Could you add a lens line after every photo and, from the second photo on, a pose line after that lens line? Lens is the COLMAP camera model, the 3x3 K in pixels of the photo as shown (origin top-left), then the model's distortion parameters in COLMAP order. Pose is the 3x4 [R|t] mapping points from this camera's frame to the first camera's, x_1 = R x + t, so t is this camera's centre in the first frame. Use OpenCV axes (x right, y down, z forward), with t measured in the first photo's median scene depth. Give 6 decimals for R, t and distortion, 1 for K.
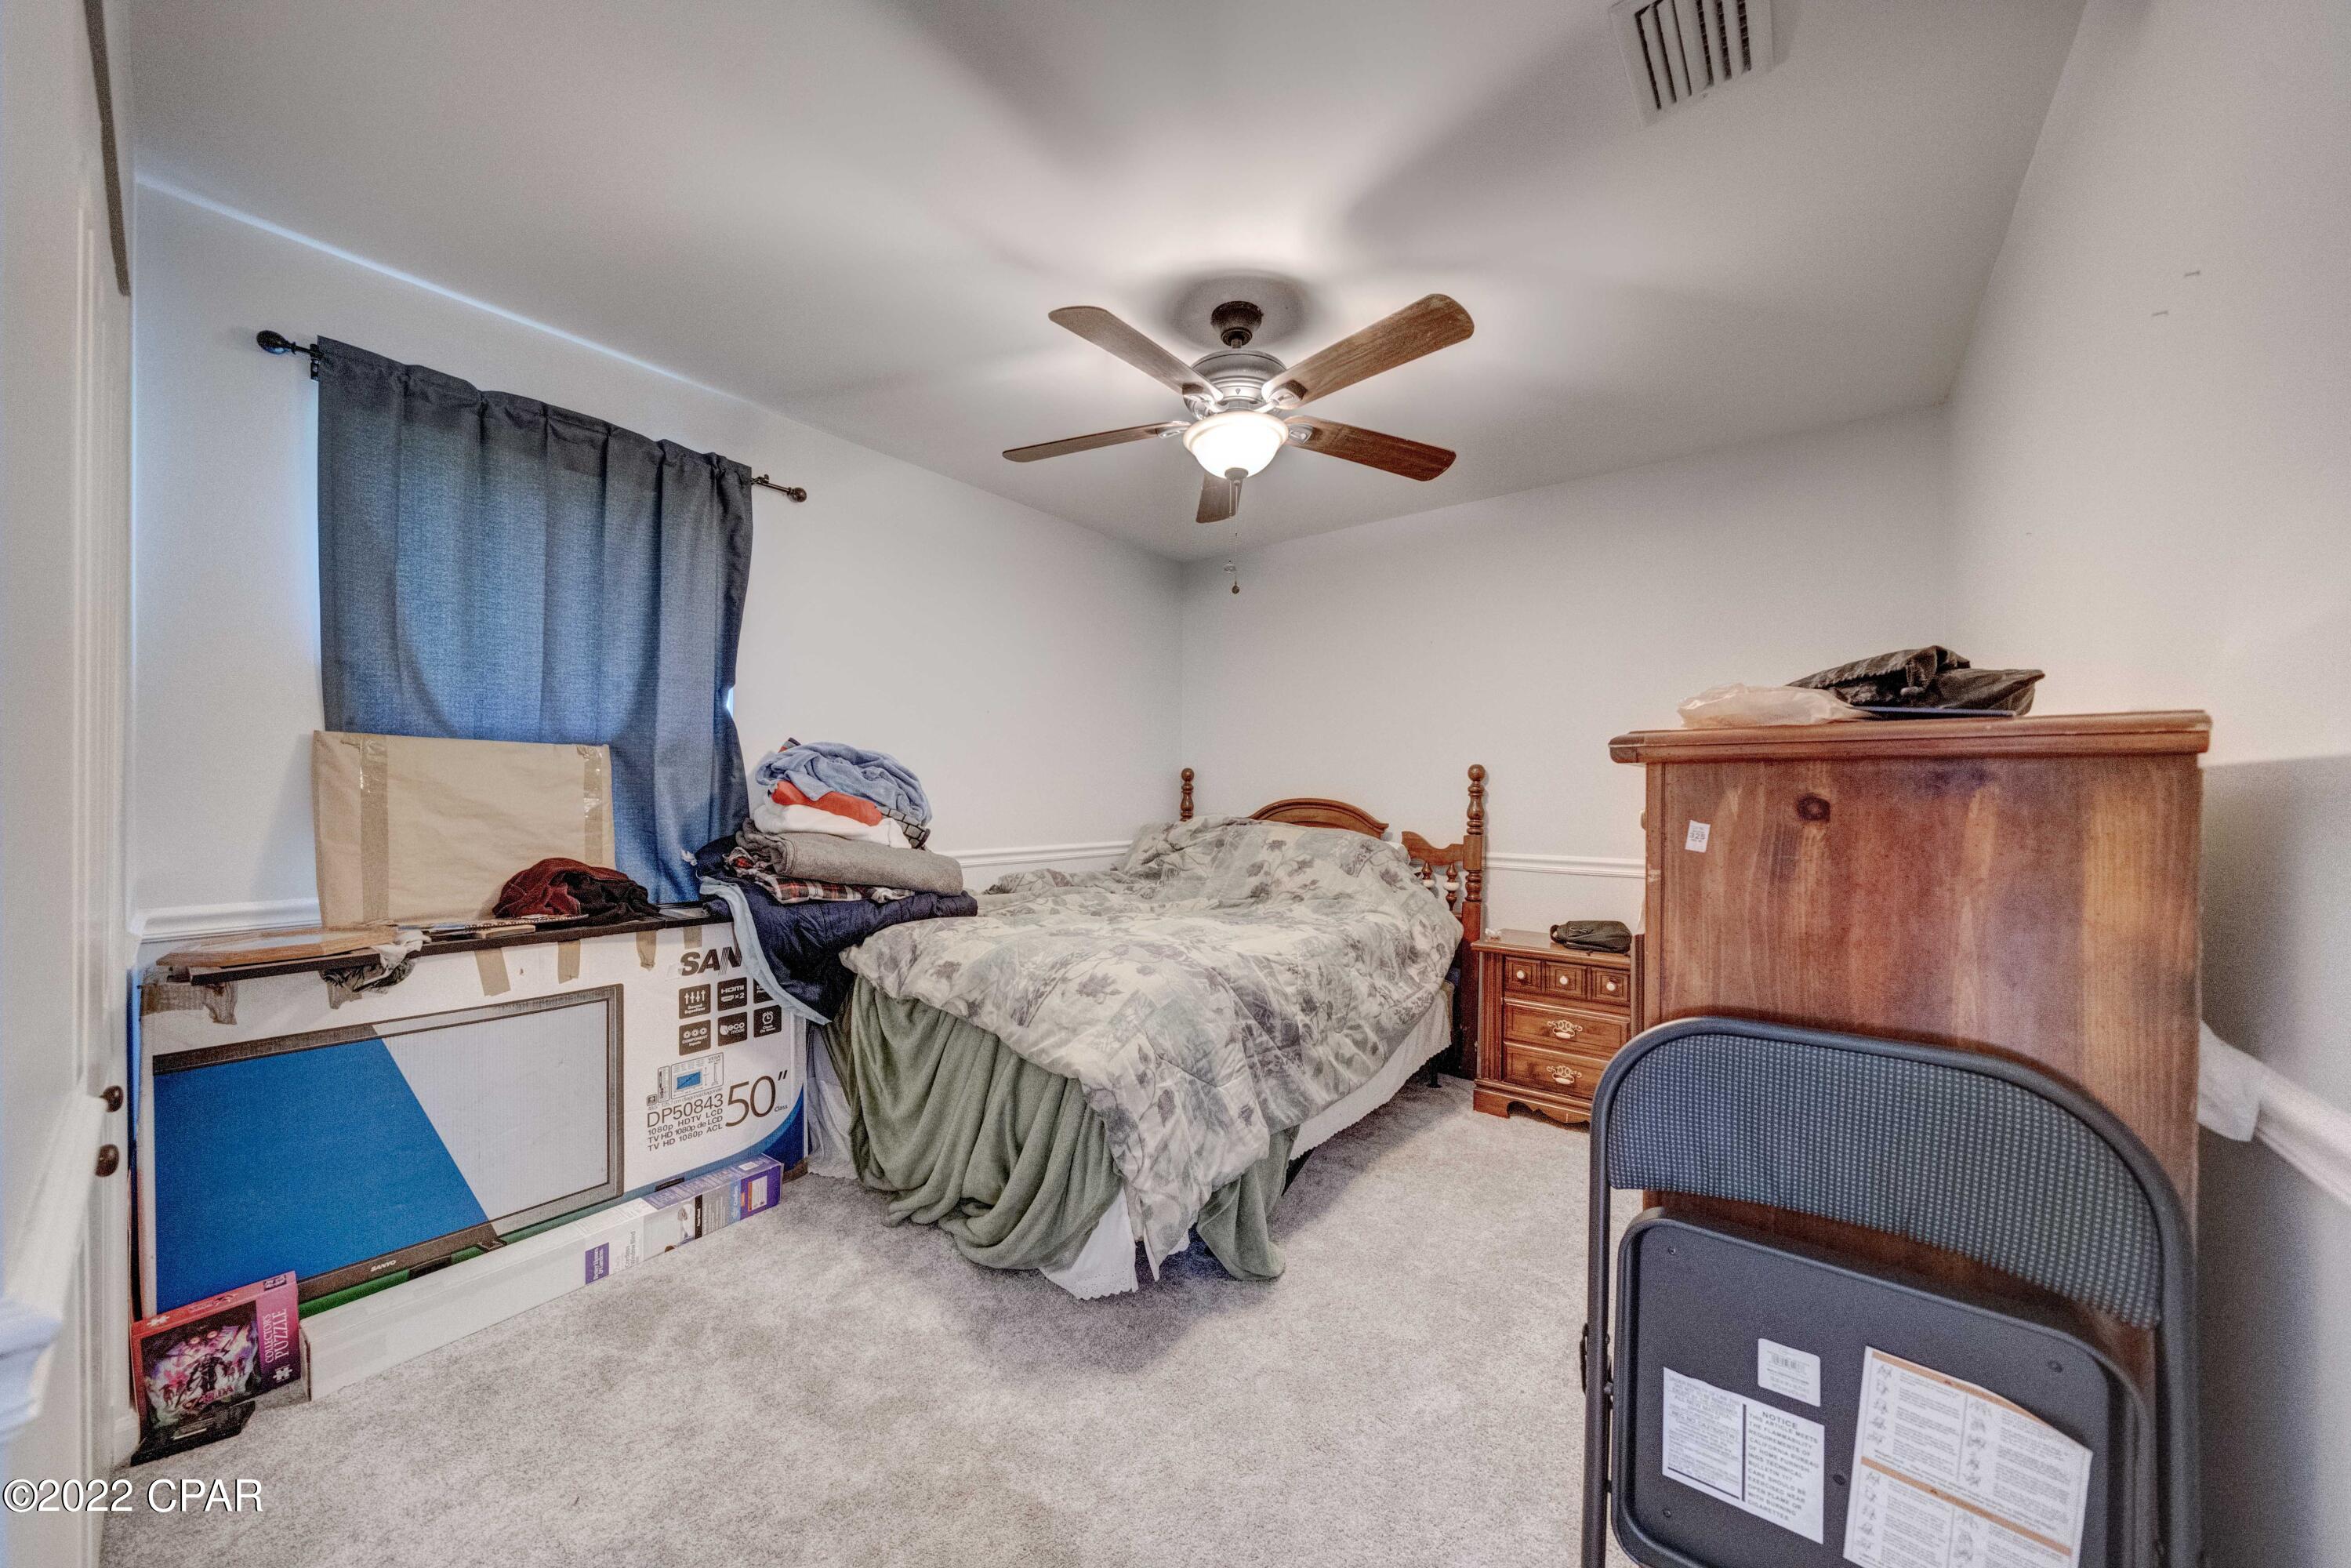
lens RADIAL K [[803.3, 0, 1165.4], [0, 803.3, 800.7], [0, 0, 1]] dist [-0.005656, -0.000134]
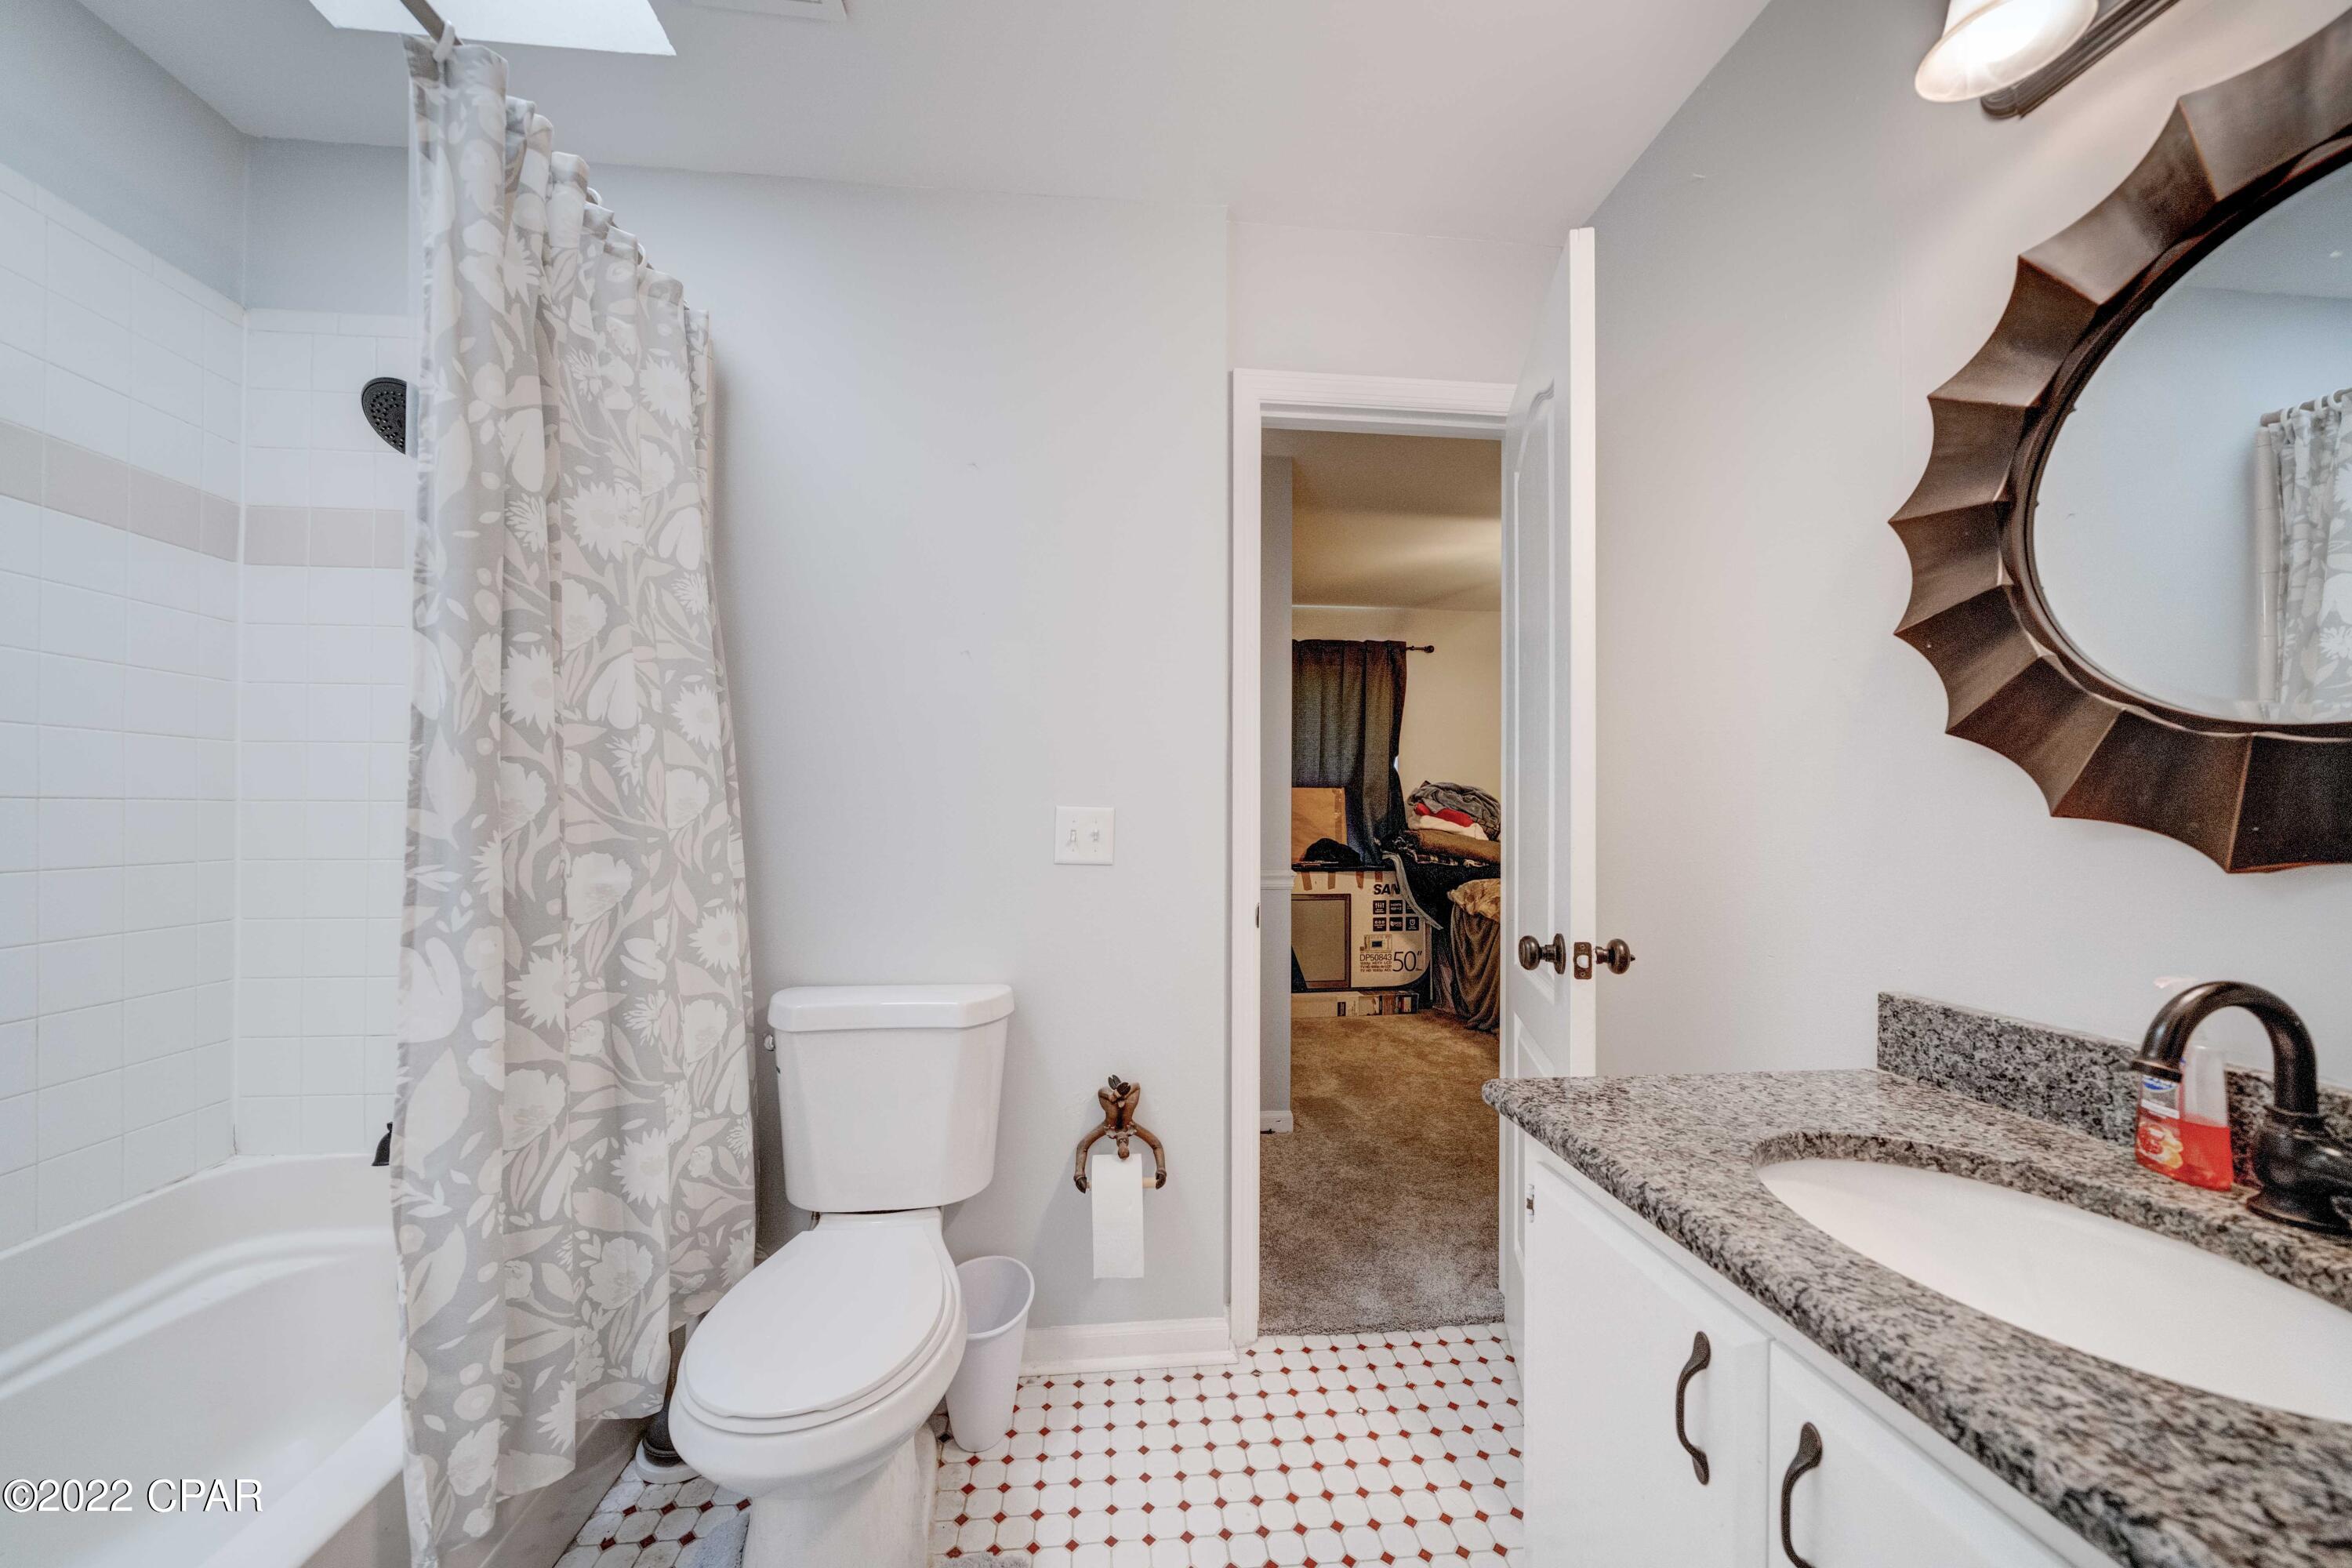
lens RADIAL K [[803.6, 0, 1165.9], [0, 803.6, 800.7], [0, 0, 1]] dist [-0.005656, -0.000134]
pose [[0.695945, -0.012989, -0.717978, 0.525896], [-0.006580, 0.999679, -0.024463, 0.022484], [0.718065, 0.021749, 0.695636, -0.853488]]
